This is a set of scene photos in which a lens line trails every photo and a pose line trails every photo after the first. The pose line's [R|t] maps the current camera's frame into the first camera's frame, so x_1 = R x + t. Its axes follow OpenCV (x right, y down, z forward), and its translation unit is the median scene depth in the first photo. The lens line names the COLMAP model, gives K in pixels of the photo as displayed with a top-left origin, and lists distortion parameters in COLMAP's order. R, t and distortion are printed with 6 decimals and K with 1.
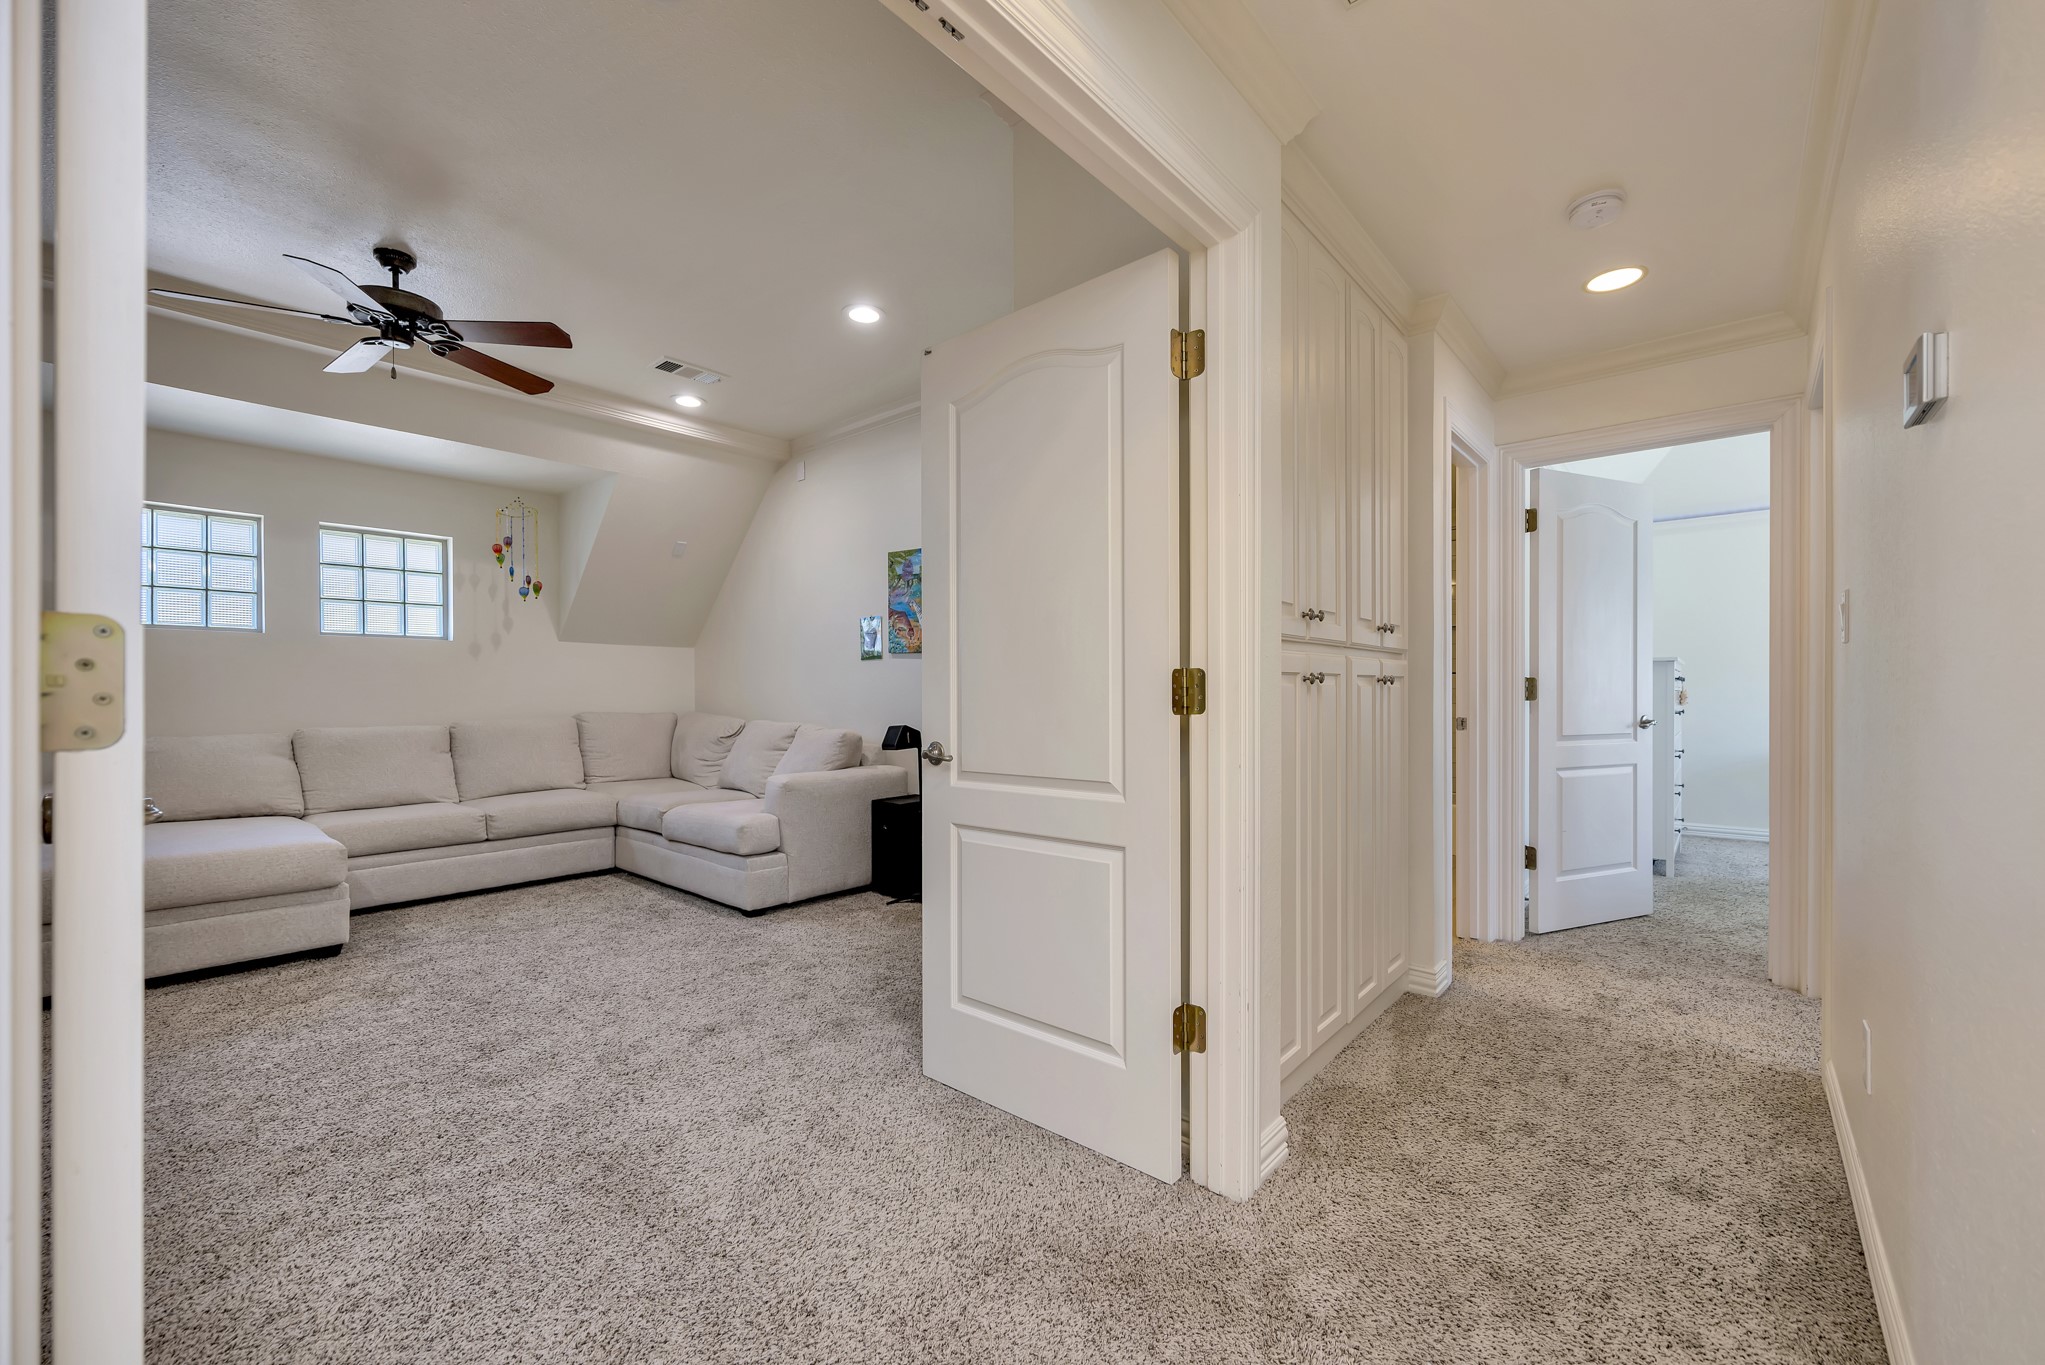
lens RADIAL K [[822.1, 0, 1034.8], [0, 822.1, 692.7], [0, 0, 1]] dist [-0.000716, -0.000724]
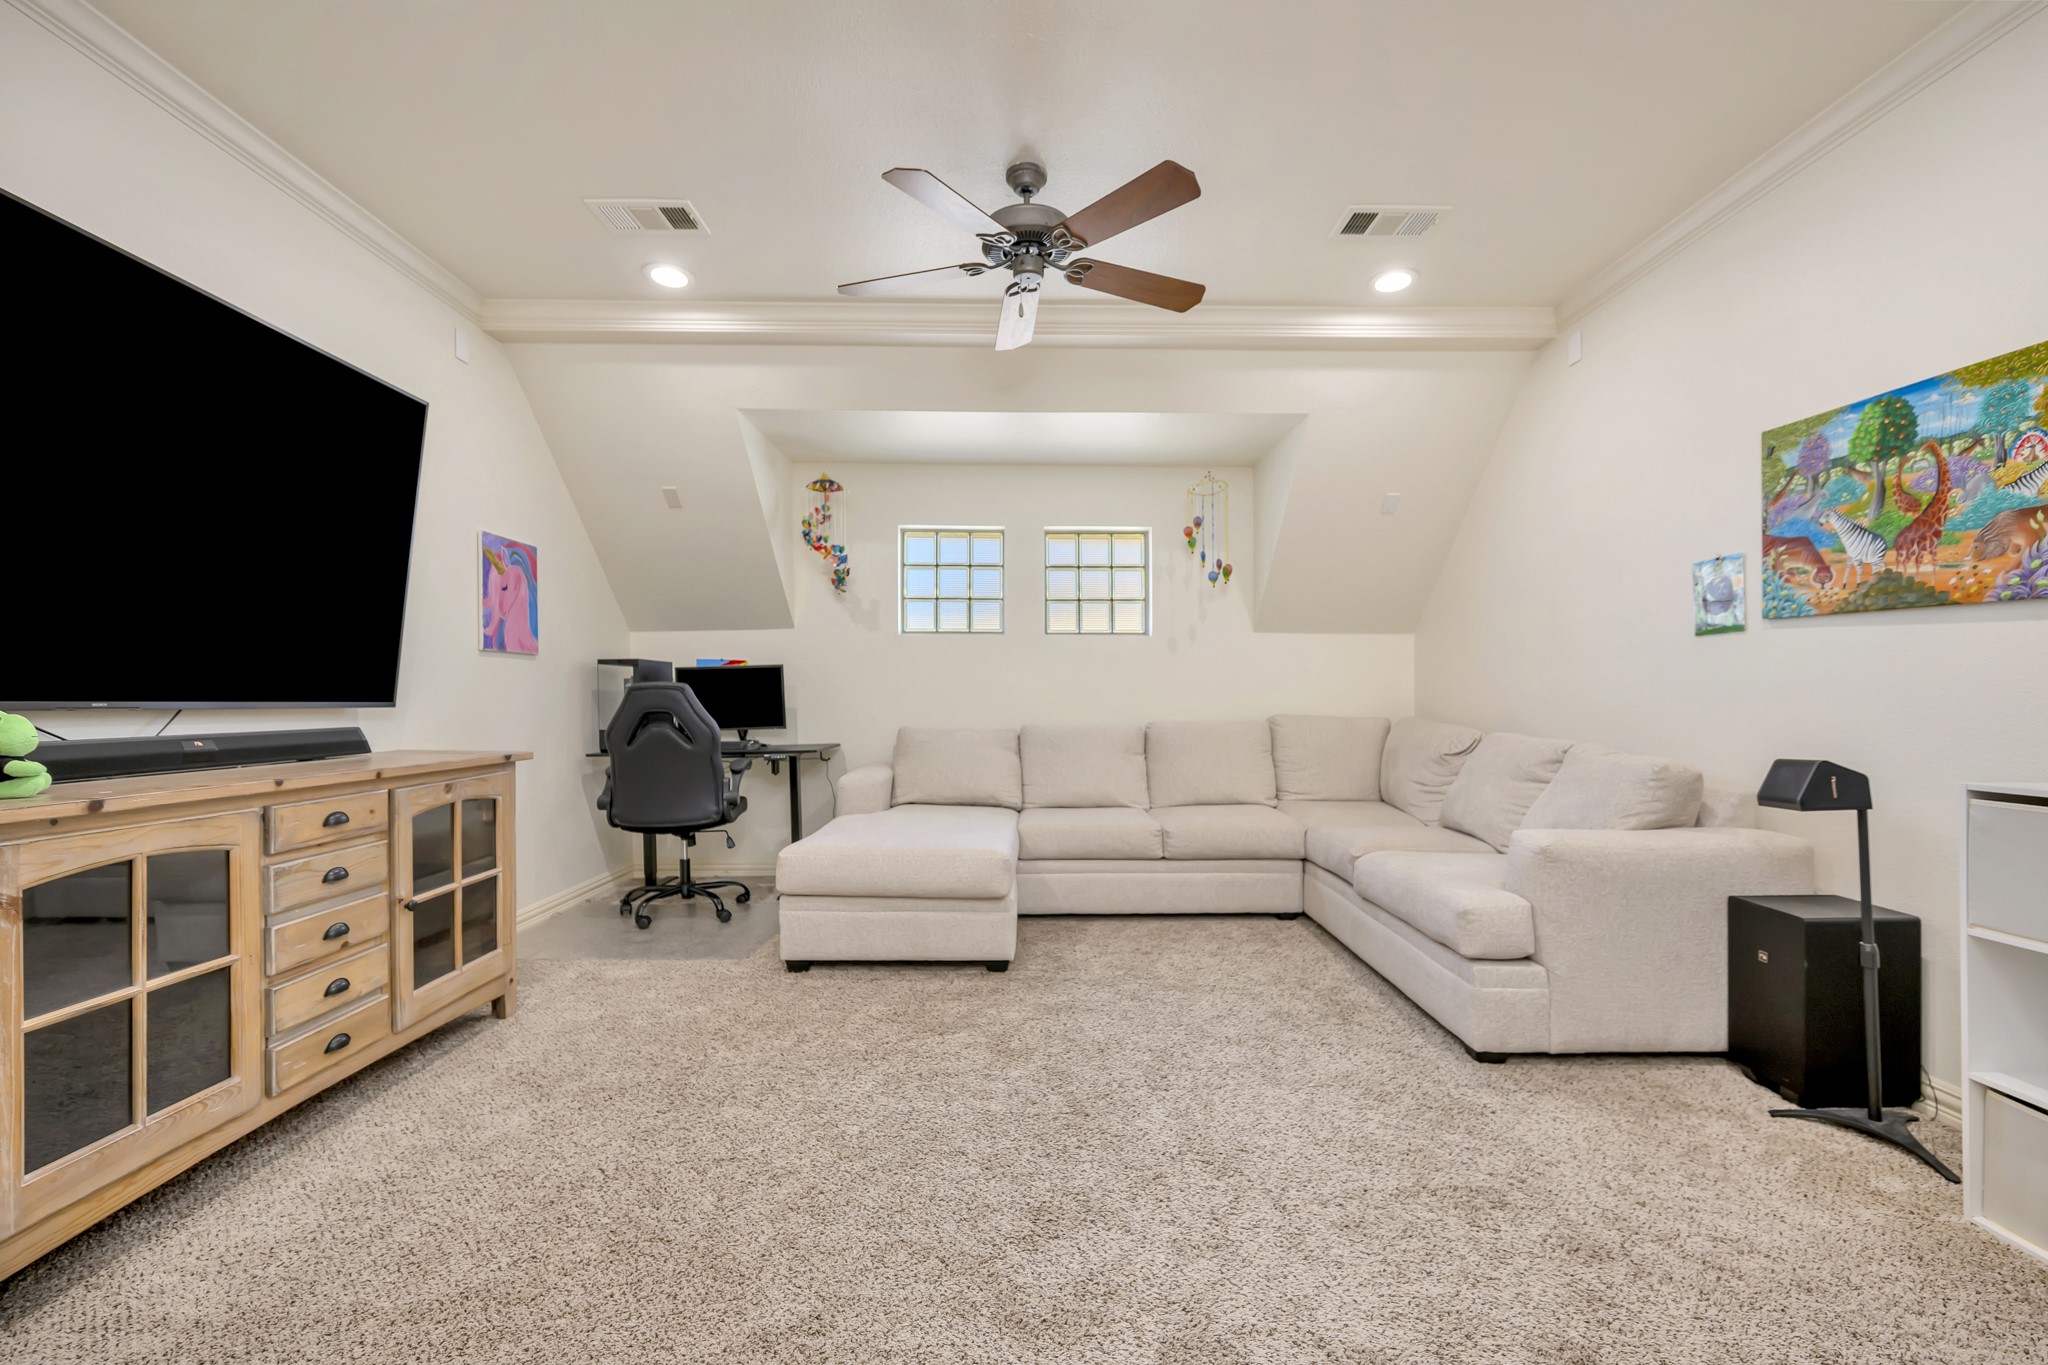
lens RADIAL K [[823.3, 0, 1034.6], [0, 823.3, 690.0], [0, 0, 1]] dist [-0.000716, -0.000724]
pose [[0.658158, 0.001943, -0.752877, -0.094107], [-0.003273, 0.999995, -0.000280, -0.000396], [0.752872, 0.002648, 0.658161, 0.314781]]
